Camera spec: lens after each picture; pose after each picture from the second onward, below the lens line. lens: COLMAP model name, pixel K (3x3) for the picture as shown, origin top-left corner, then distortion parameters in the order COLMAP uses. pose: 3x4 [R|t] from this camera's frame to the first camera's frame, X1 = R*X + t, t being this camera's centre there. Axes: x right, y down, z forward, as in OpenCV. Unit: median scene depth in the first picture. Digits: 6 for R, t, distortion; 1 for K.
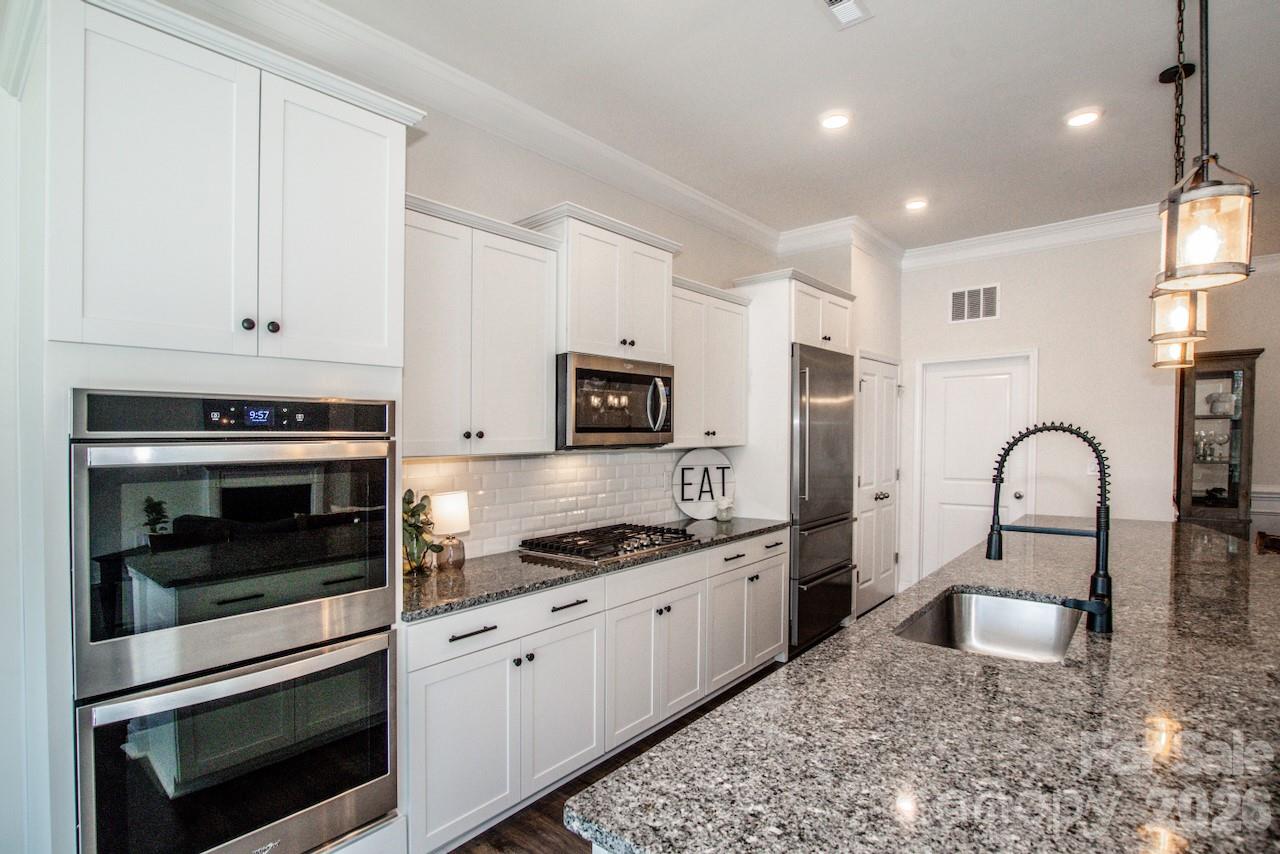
lens RADIAL K [[638.4, 0, 664.7], [0, 638.4, 458.6], [0, 0, 1]] dist [-0.018726, -0.000282]
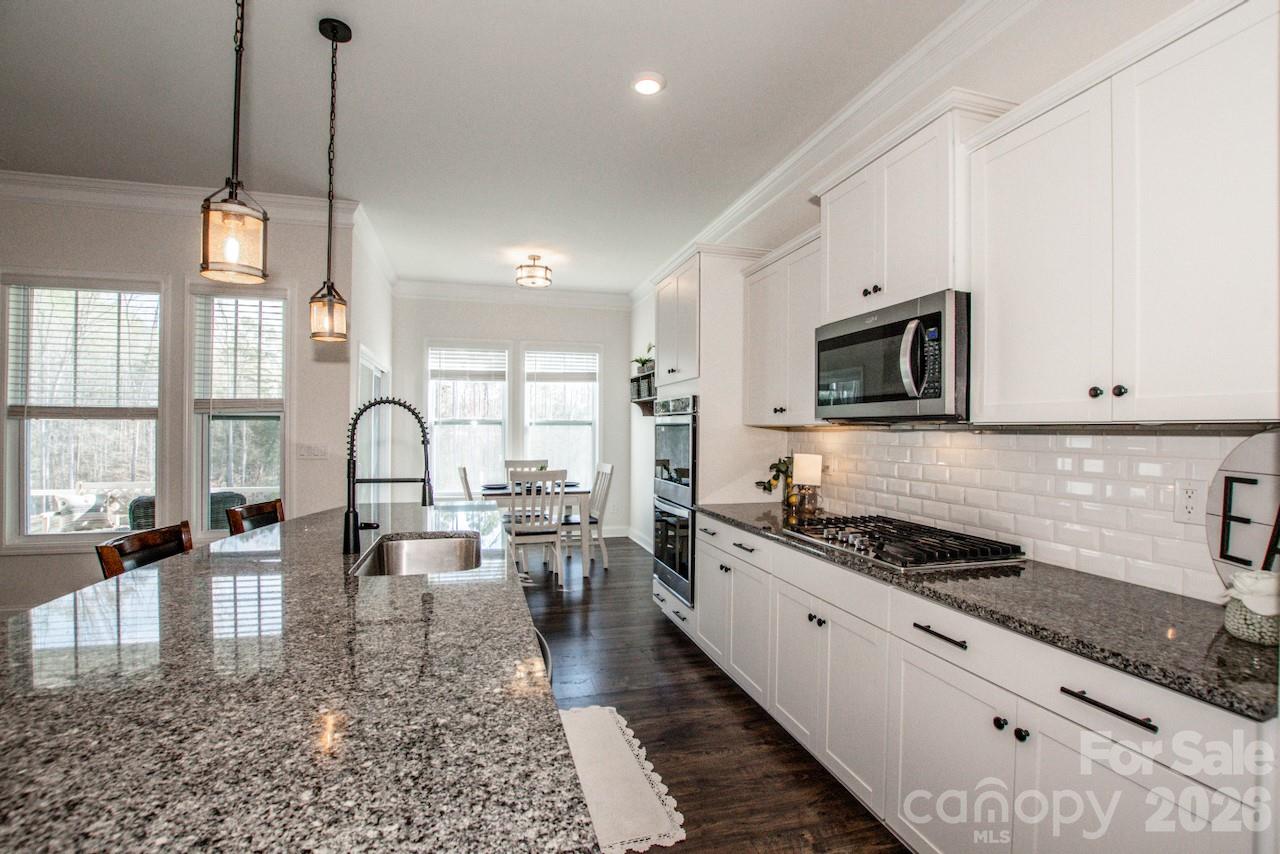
lens RADIAL K [[571.7, 0, 632.8], [0, 571.7, 430.1], [0, 0, 1]] dist [-0.040659, 0.008891]
pose [[-0.590318, 0.007667, -0.807134, 0.662214], [-0.029217, 0.999097, 0.030859, -0.018324], [0.806642, 0.041799, -0.589561, 1.122914]]
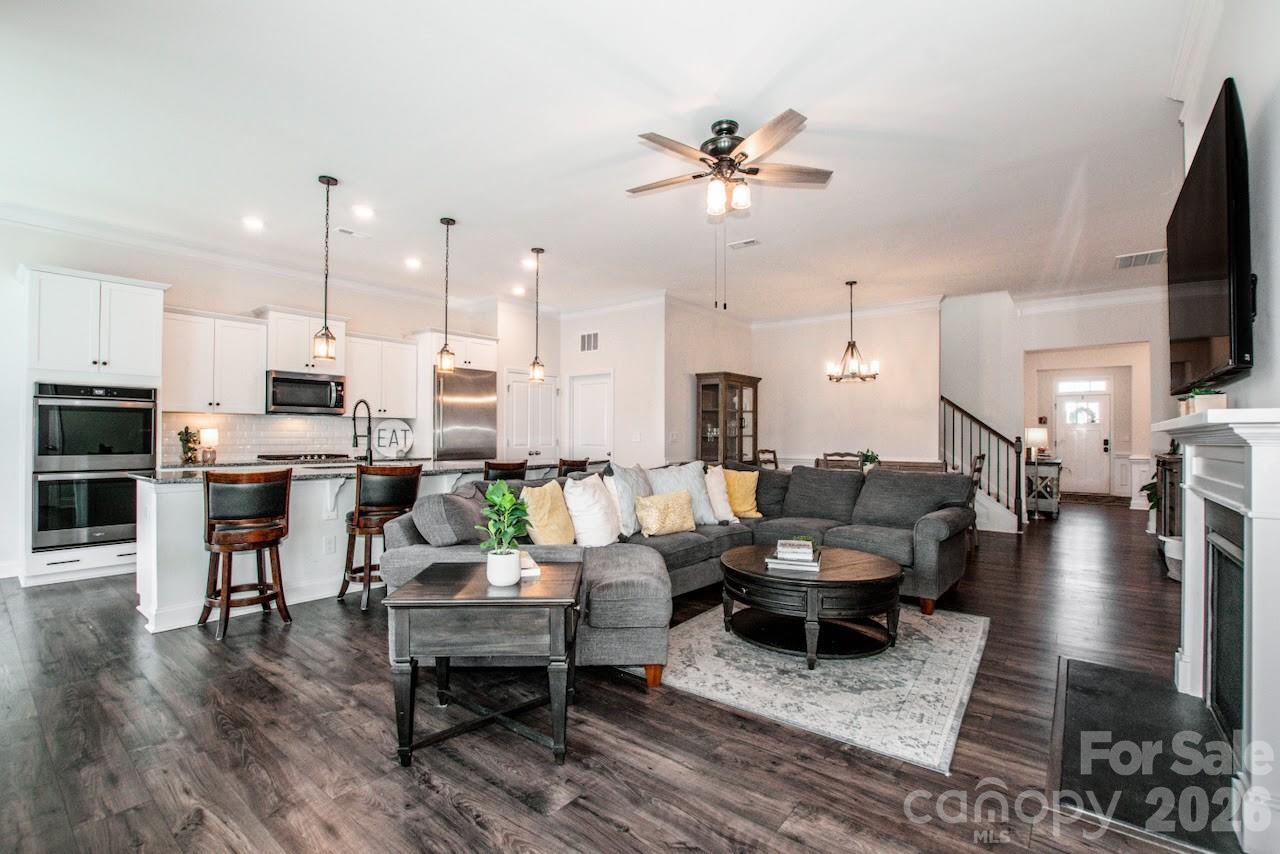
lens RADIAL K [[573.1, 0, 640.9], [0, 573.1, 451.7], [0, 0, 1]] dist [-0.017369, 0.001565]
pose [[0.999864, 0.016413, 0.001614, 1.013943], [-0.016399, 0.999832, -0.008159, 0.103243], [-0.001748, 0.008132, 0.999965, -0.890855]]
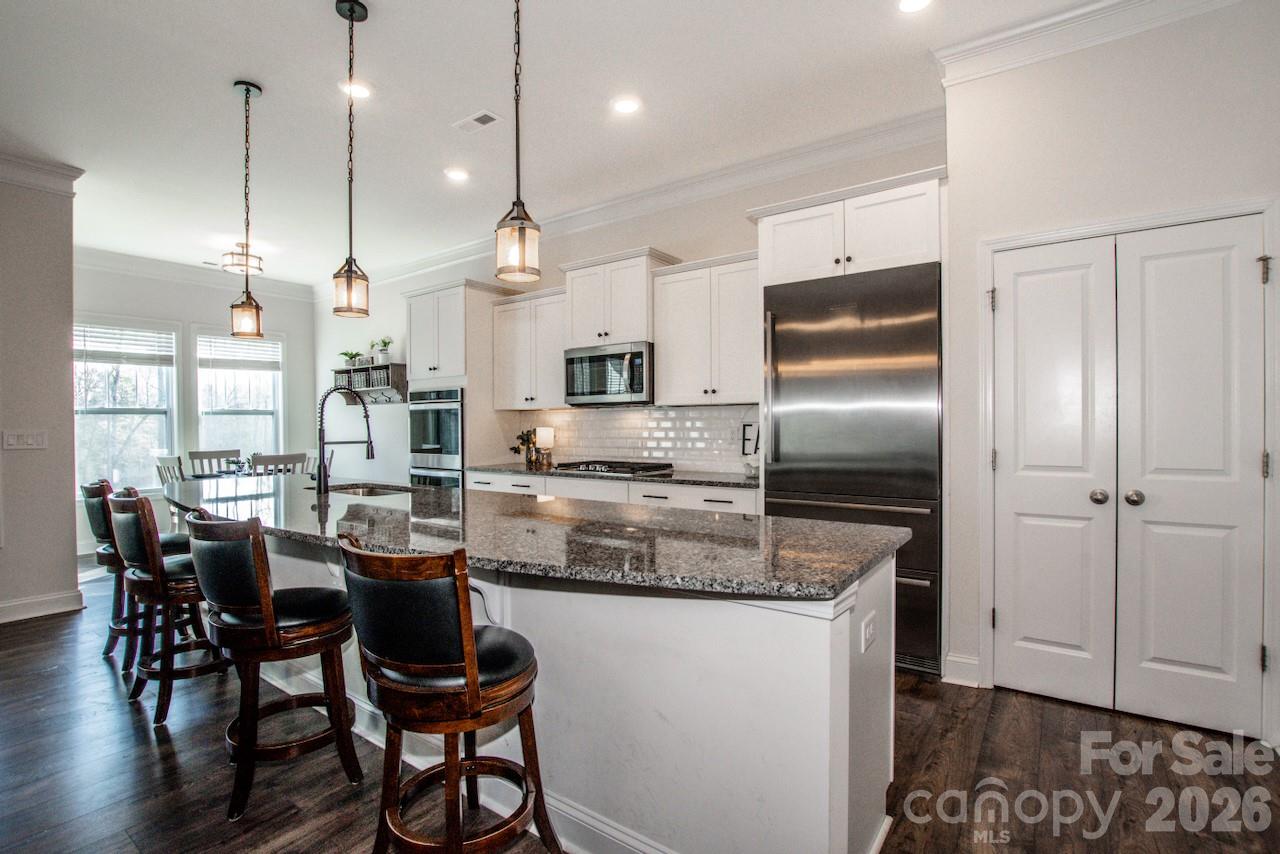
lens RADIAL K [[605.0, 0, 630.8], [0, 605.0, 429.3], [0, 0, 1]] dist [-0.036155, 0.008921]
pose [[0.041265, 0.018531, -0.998976, 1.293853], [-0.027944, 0.999458, 0.017385, 0.013245], [0.998757, 0.027198, 0.041761, 0.956979]]
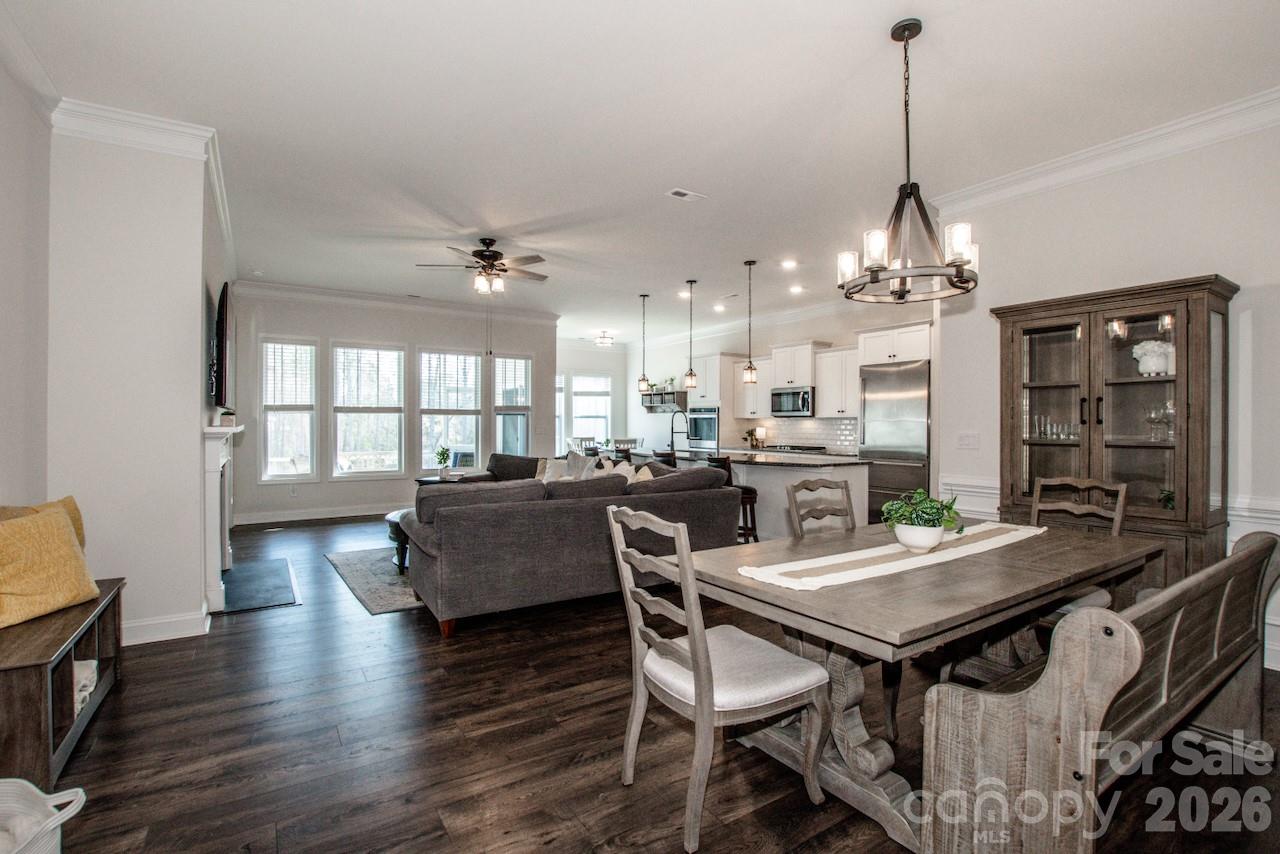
lens RADIAL K [[601.8, 0, 626.4], [0, 601.8, 423.0], [0, 0, 1]] dist [-0.001274, -0.000219]
pose [[-0.325076, 0.007451, -0.945659, 2.730587], [-0.034207, 0.999222, 0.019632, -0.016562], [0.945069, 0.038730, -0.324568, 1.135929]]
